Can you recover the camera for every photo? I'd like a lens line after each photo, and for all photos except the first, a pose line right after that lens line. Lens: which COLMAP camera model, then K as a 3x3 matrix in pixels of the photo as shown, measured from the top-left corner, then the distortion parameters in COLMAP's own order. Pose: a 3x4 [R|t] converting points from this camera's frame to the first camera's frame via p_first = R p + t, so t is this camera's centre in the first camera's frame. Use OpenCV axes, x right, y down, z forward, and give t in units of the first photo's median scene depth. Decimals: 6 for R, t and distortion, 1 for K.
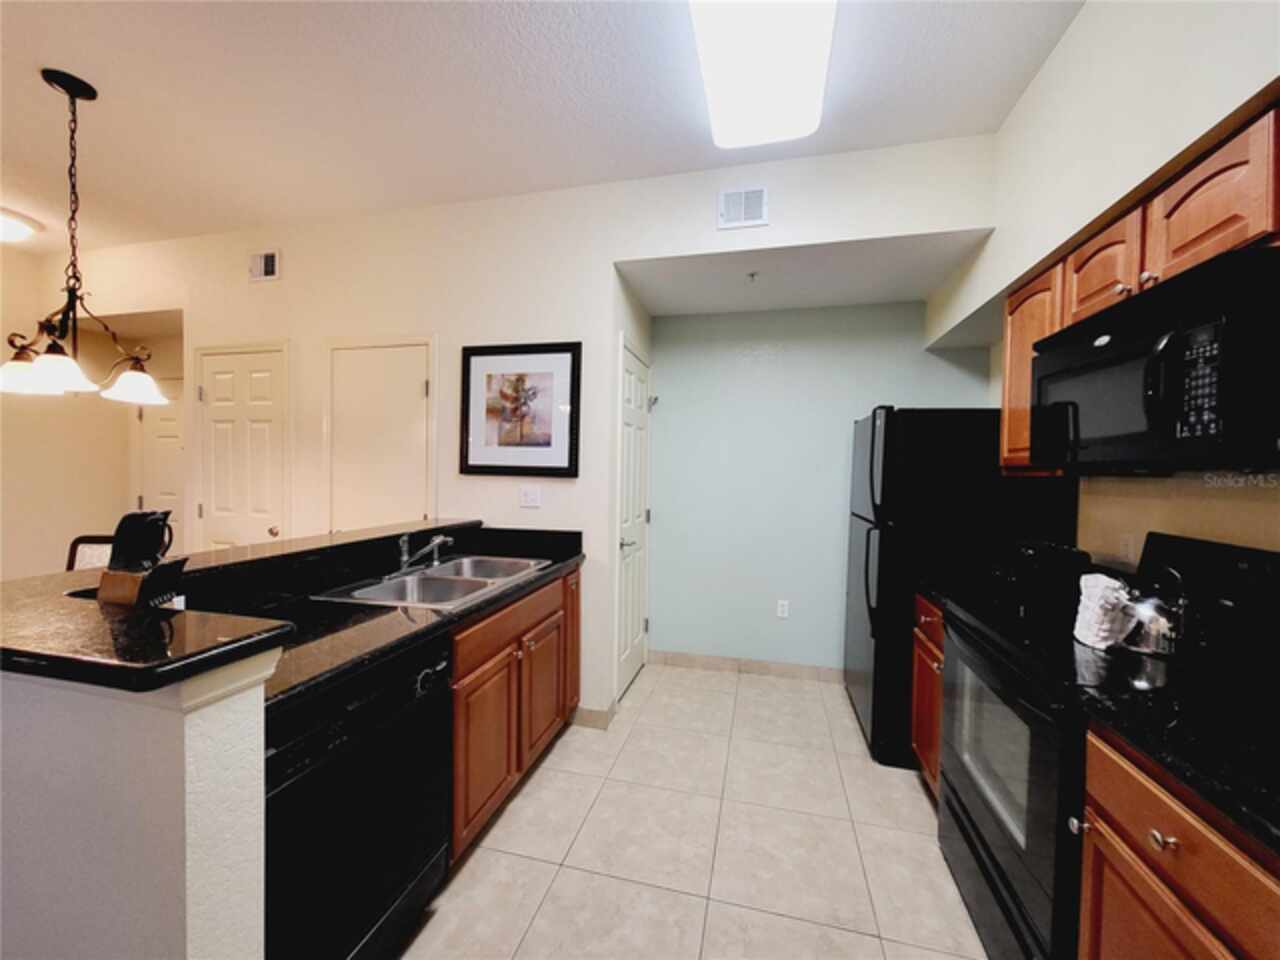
lens RADIAL K [[509.7, 0, 630.4], [0, 509.7, 468.1], [0, 0, 1]] dist [0.001364, -0.000001]
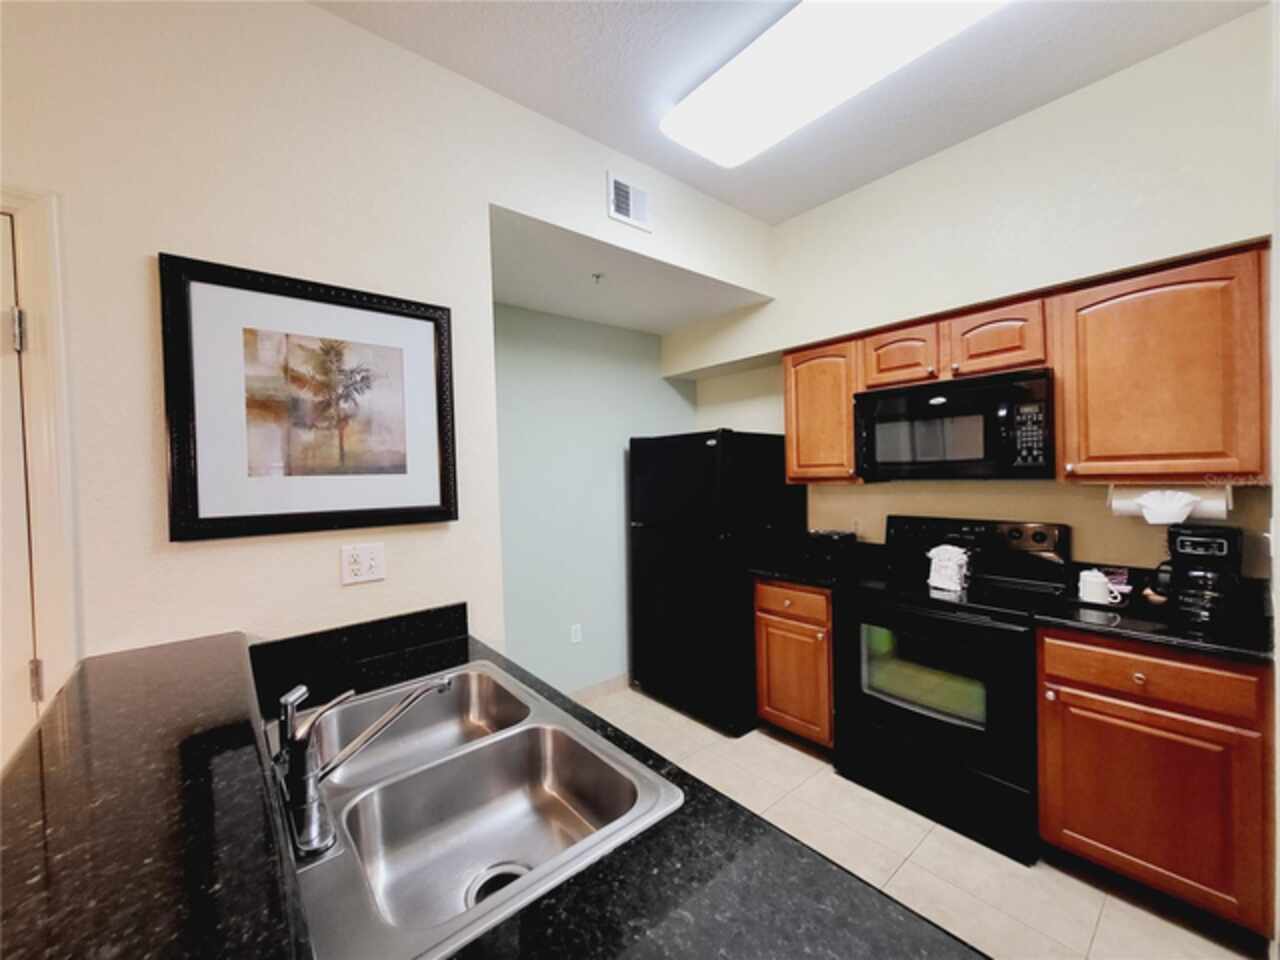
lens RADIAL K [[509.7, 0, 642.1], [0, 509.7, 474.7], [0, 0, 1]] dist [0.001364, -0.000001]
pose [[0.573181, -0.038278, 0.818534, -0.476659], [0.035384, 0.999133, 0.021945, -0.042899], [-0.818664, 0.016385, 0.574039, 0.425563]]
